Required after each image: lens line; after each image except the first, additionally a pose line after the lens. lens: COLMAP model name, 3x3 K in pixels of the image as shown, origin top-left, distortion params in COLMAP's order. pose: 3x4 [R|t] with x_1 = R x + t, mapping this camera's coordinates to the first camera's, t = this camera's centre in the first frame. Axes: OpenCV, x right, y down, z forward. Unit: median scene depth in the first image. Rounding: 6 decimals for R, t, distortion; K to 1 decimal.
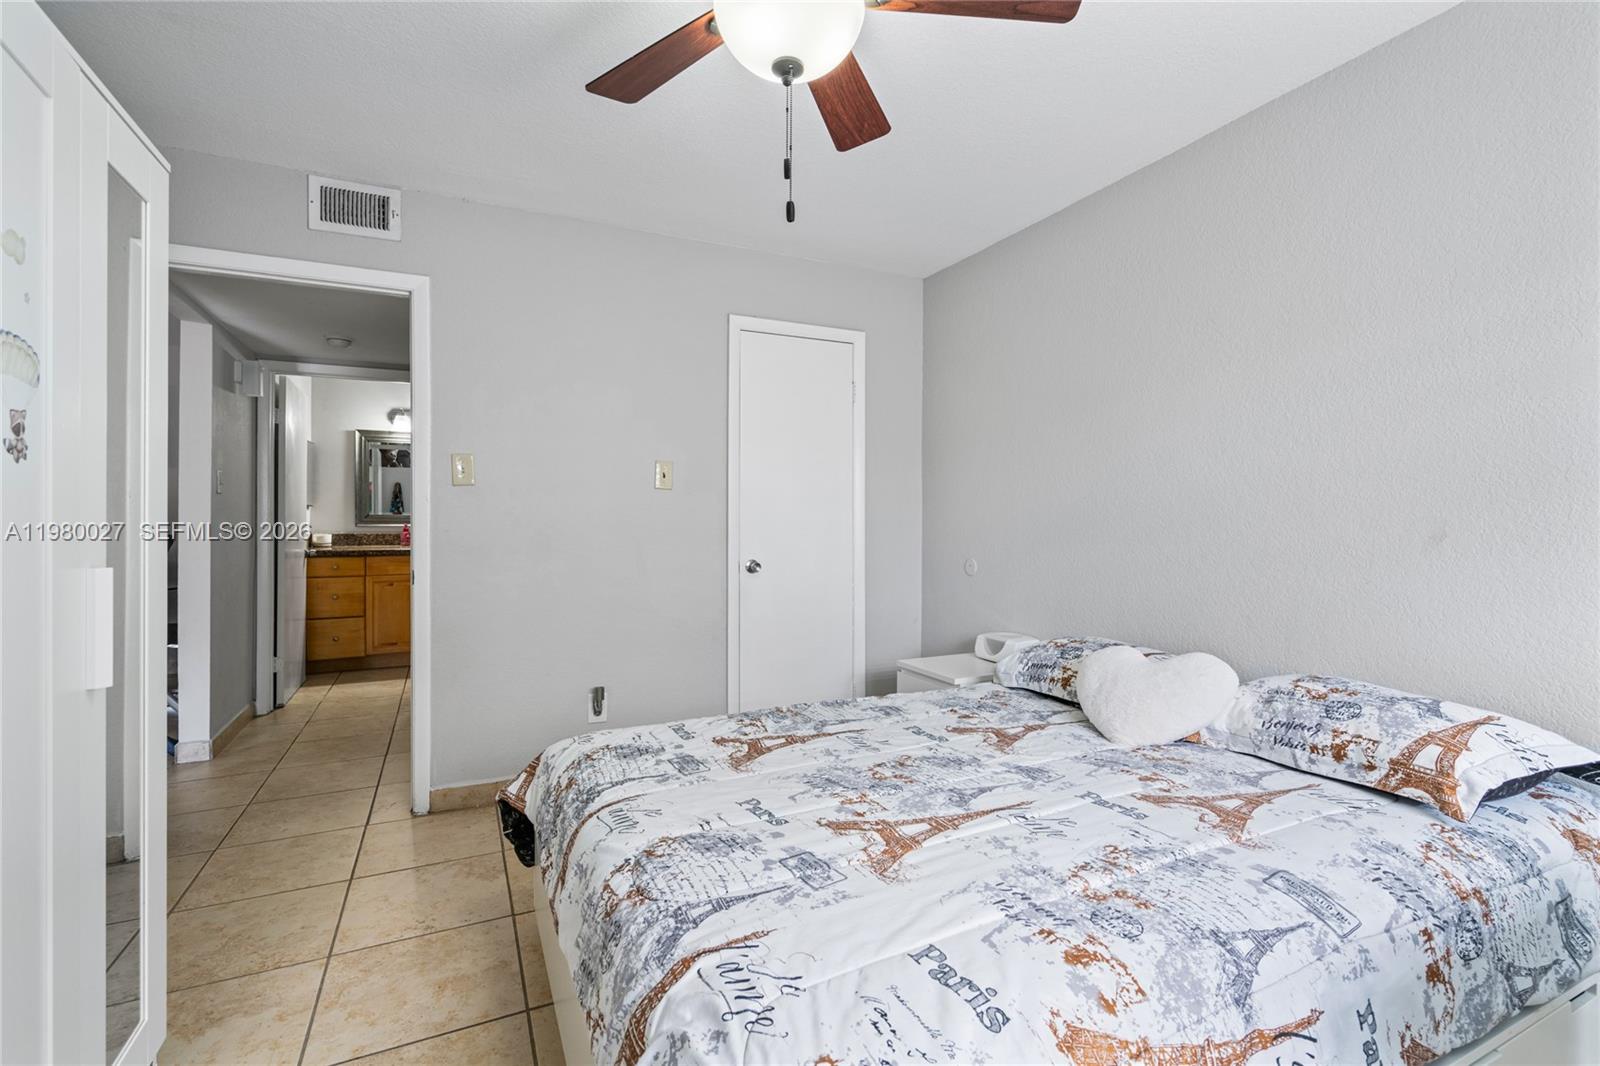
lens RADIAL K [[717.8, 0, 794.4], [0, 717.8, 507.0], [0, 0, 1]] dist [-0.001180, 0.000340]
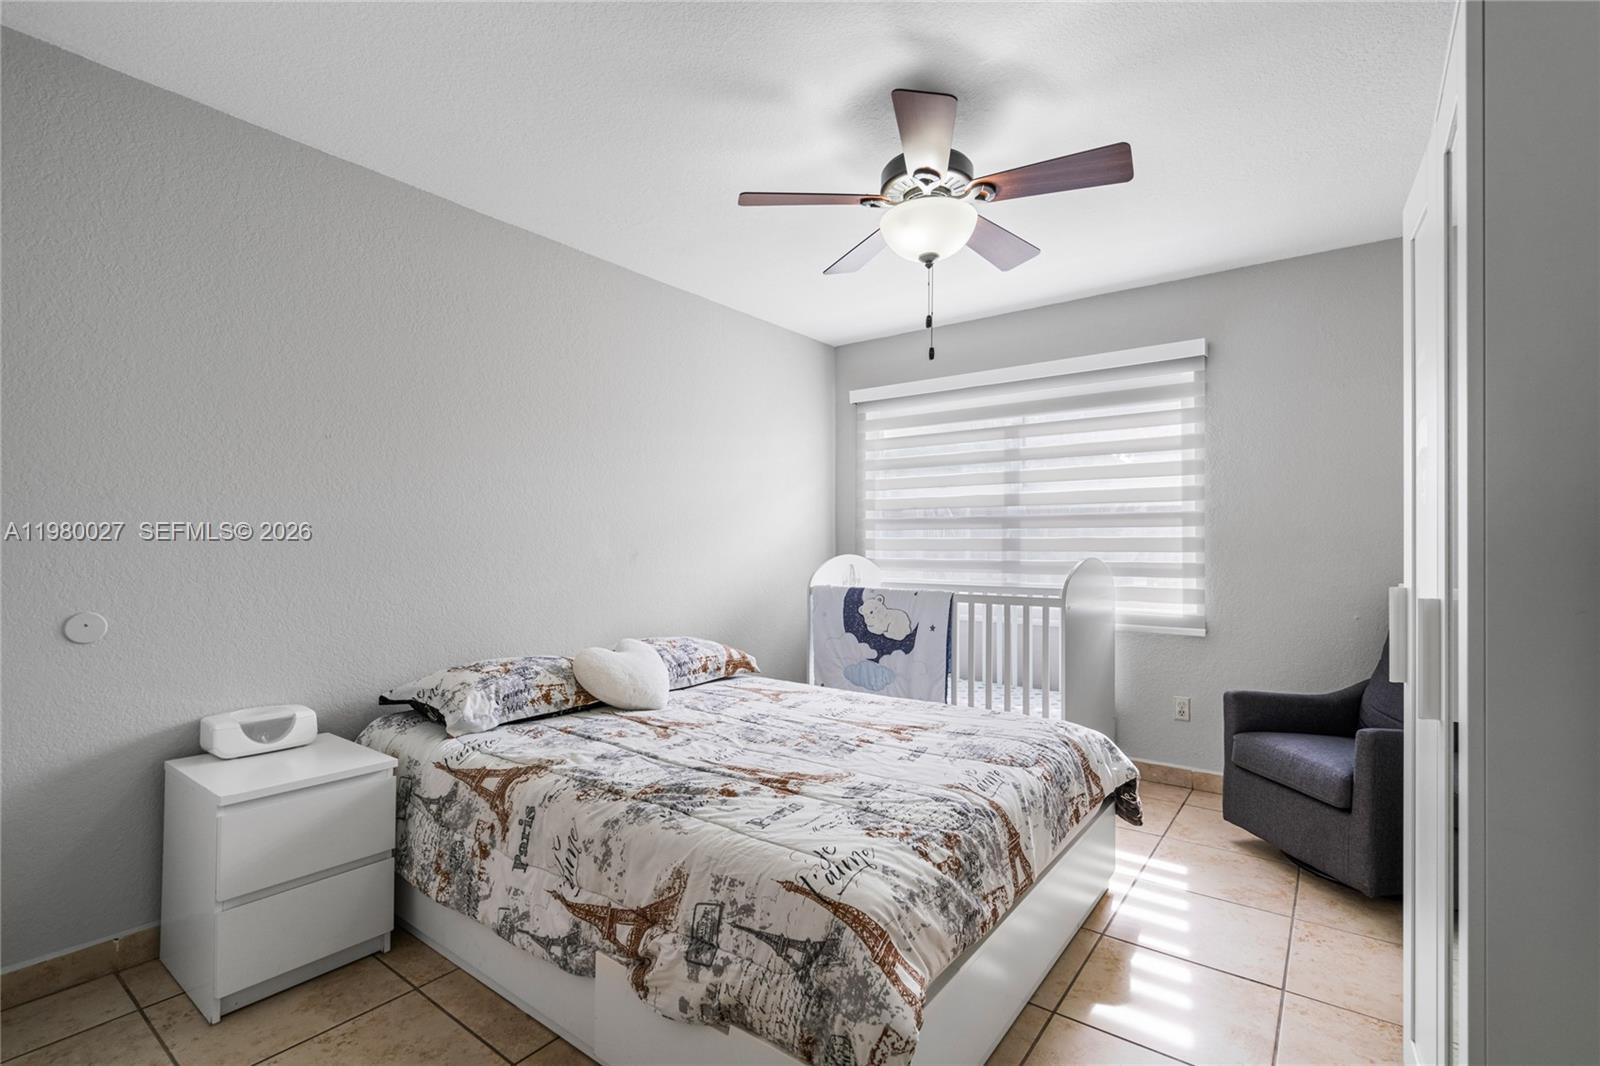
lens RADIAL K [[705.7, 0, 835.0], [0, 705.7, 533.4], [0, 0, 1]] dist [-0.026695, 0.000027]
pose [[-0.484976, 0.016397, 0.874374, -1.056967], [-0.021100, 0.999314, -0.030443, 0.033833], [-0.874273, -0.033213, -0.484298, 1.622607]]
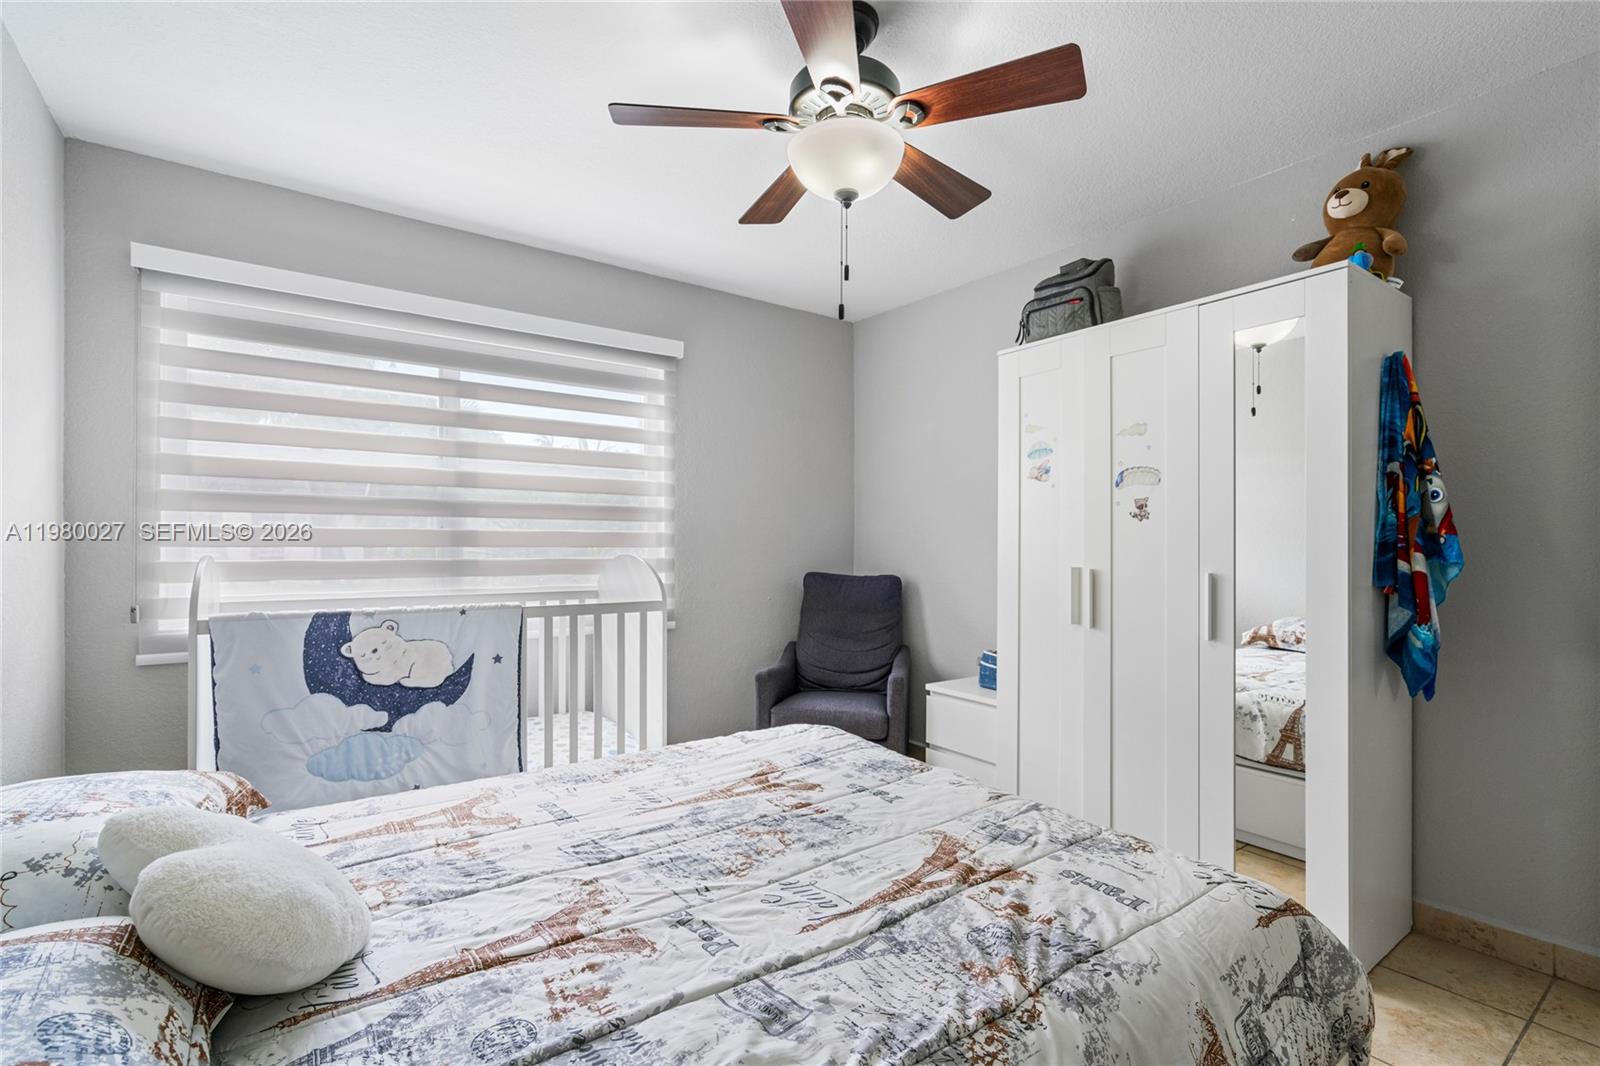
lens RADIAL K [[726.6, 0, 797.2], [0, 726.6, 532.3], [0, 0, 1]] dist [-0.002846, 0.000202]
pose [[-0.985014, -0.006270, -0.172358, 0.253882], [-0.000035, 0.999346, -0.036153, 0.037806], [0.172472, -0.035605, -0.984371, 1.929401]]
